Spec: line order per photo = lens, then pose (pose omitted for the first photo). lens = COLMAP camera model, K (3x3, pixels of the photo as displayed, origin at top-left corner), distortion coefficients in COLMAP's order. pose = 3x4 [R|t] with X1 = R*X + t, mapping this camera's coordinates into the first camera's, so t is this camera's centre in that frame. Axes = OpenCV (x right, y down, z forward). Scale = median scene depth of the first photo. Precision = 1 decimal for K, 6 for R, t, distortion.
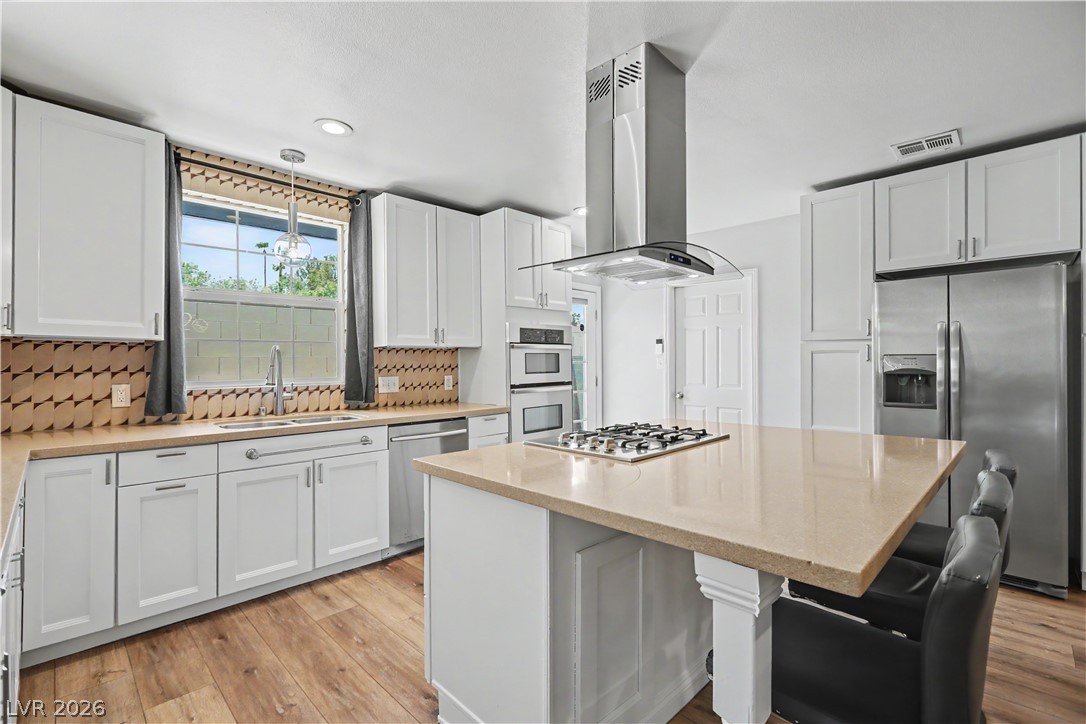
lens RADIAL K [[489.2, 0, 535.1], [0, 489.2, 360.6], [0, 0, 1]] dist [-0.001486, 0.000040]
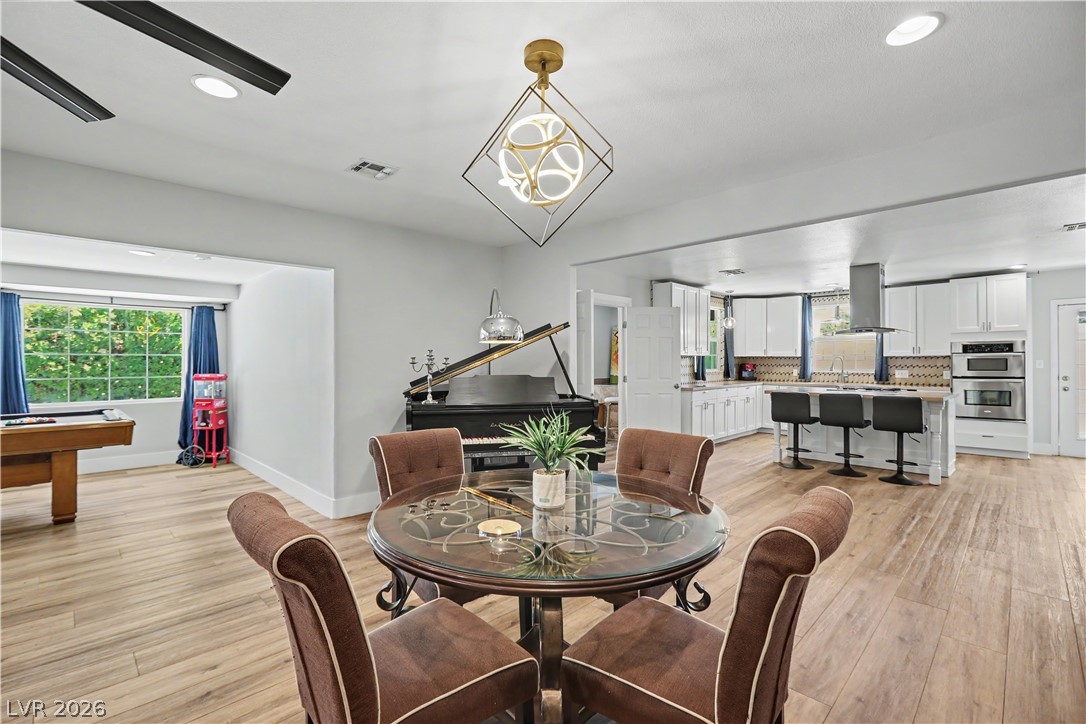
lens RADIAL K [[489.2, 0, 535.1], [0, 489.2, 360.6], [0, 0, 1]] dist [-0.001486, 0.000040]
pose [[0.002798, 0.000435, -0.999996, 1.805852], [0.000722, 1.000000, 0.000437, -0.010224], [0.999996, -0.000723, 0.002797, -0.578513]]
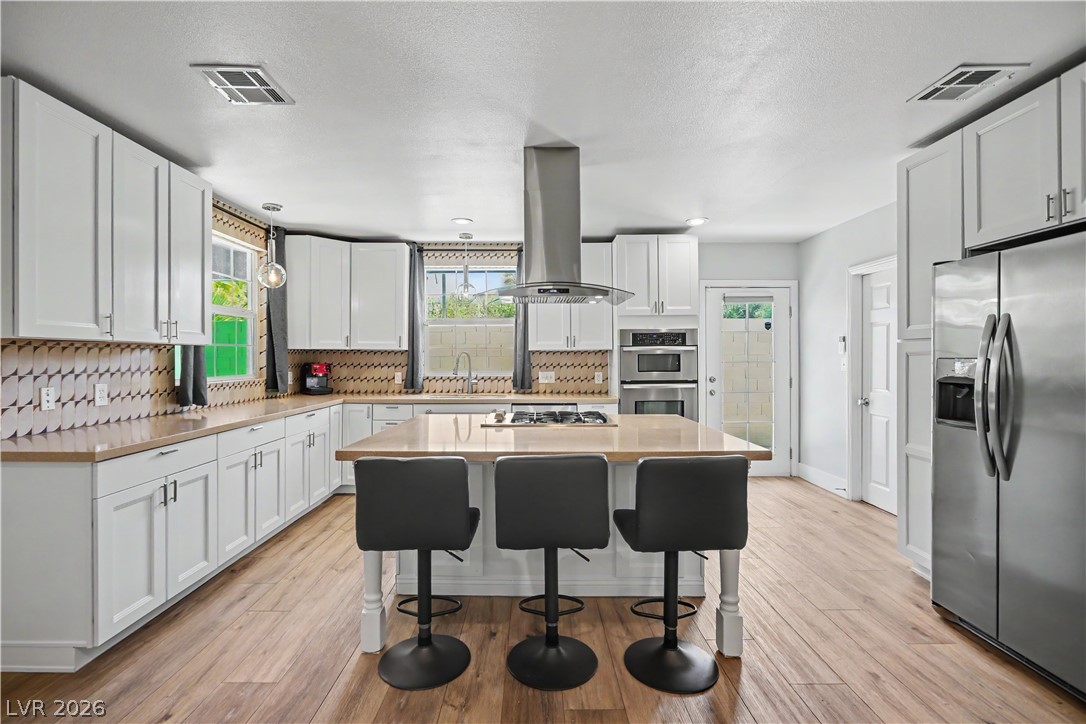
lens RADIAL K [[489.2, 0, 535.1], [0, 489.2, 360.6], [0, 0, 1]] dist [-0.001486, 0.000040]
pose [[0.711934, 0.006652, -0.702215, 0.658491], [-0.000817, 0.999962, 0.008645, -0.010715], [0.702246, -0.005581, 0.711913, -0.009679]]
